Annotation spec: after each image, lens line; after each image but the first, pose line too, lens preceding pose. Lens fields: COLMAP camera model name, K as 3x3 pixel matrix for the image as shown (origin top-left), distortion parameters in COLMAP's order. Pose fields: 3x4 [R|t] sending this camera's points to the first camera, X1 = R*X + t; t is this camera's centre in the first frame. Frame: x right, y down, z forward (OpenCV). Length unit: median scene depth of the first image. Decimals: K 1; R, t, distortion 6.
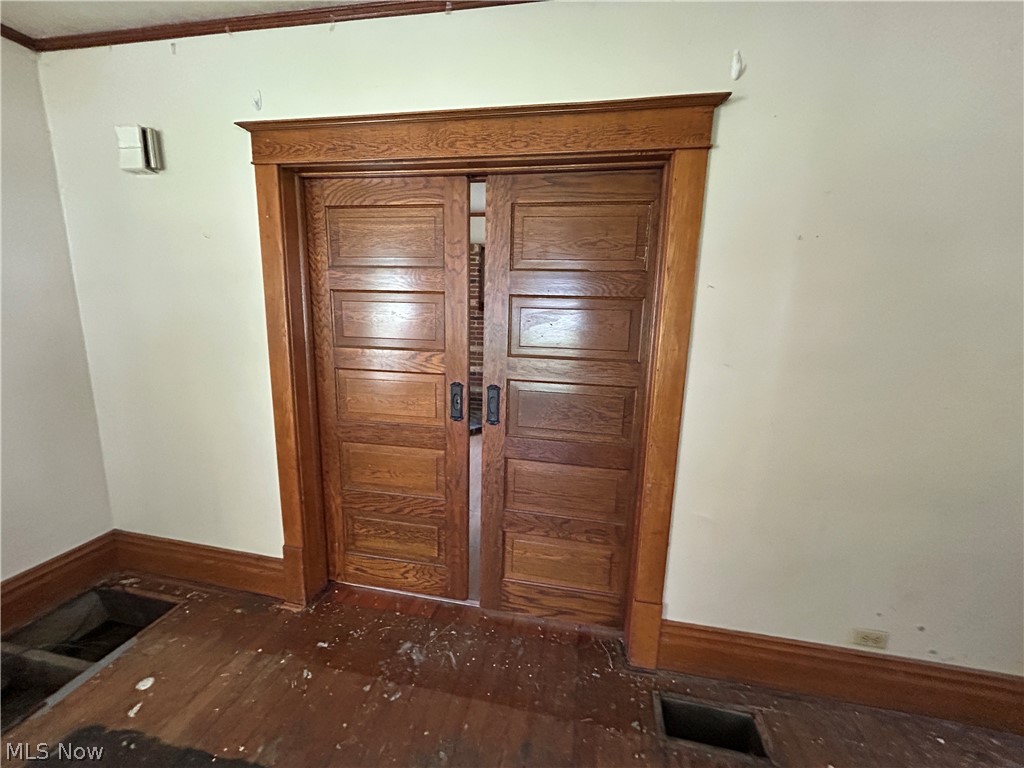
lens RADIAL K [[412.3, 0, 507.0], [0, 412.3, 376.8], [0, 0, 1]] dist [-0.002352, -0.000199]
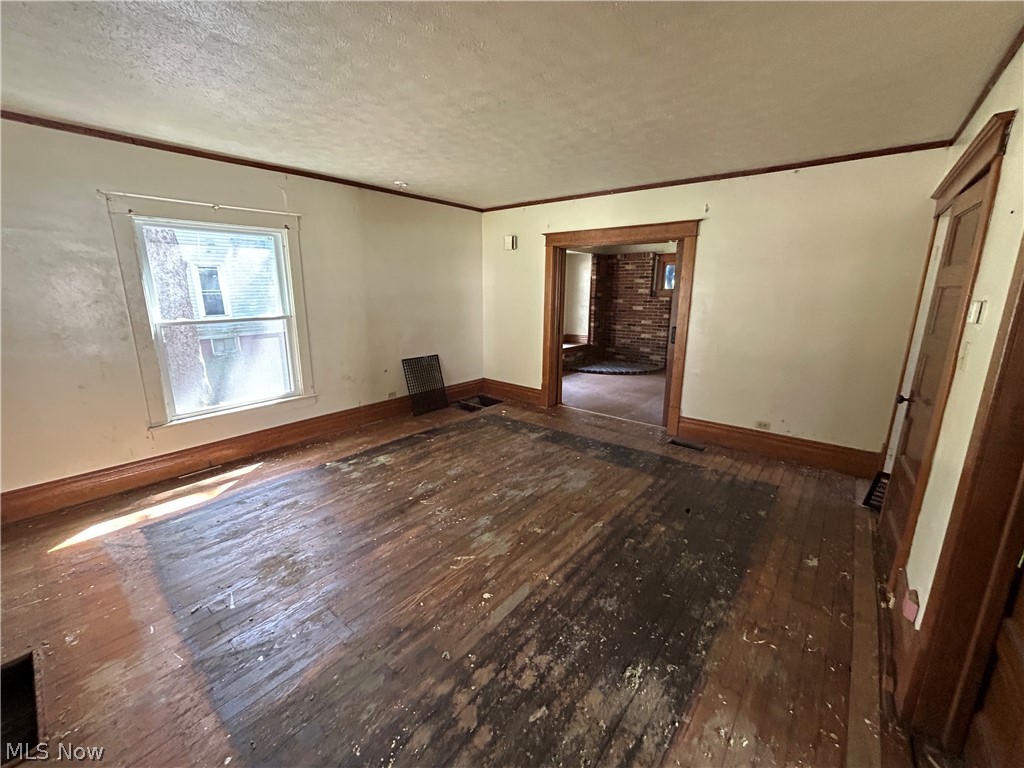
lens RADIAL K [[412.3, 0, 512.5], [0, 412.3, 380.6], [0, 0, 1]] dist [-0.002352, -0.000199]
pose [[0.885495, 0.082182, -0.457324, 0.607060], [-0.067086, 0.996534, 0.049185, 0.319865], [0.459781, -0.012873, 0.887939, -1.736028]]
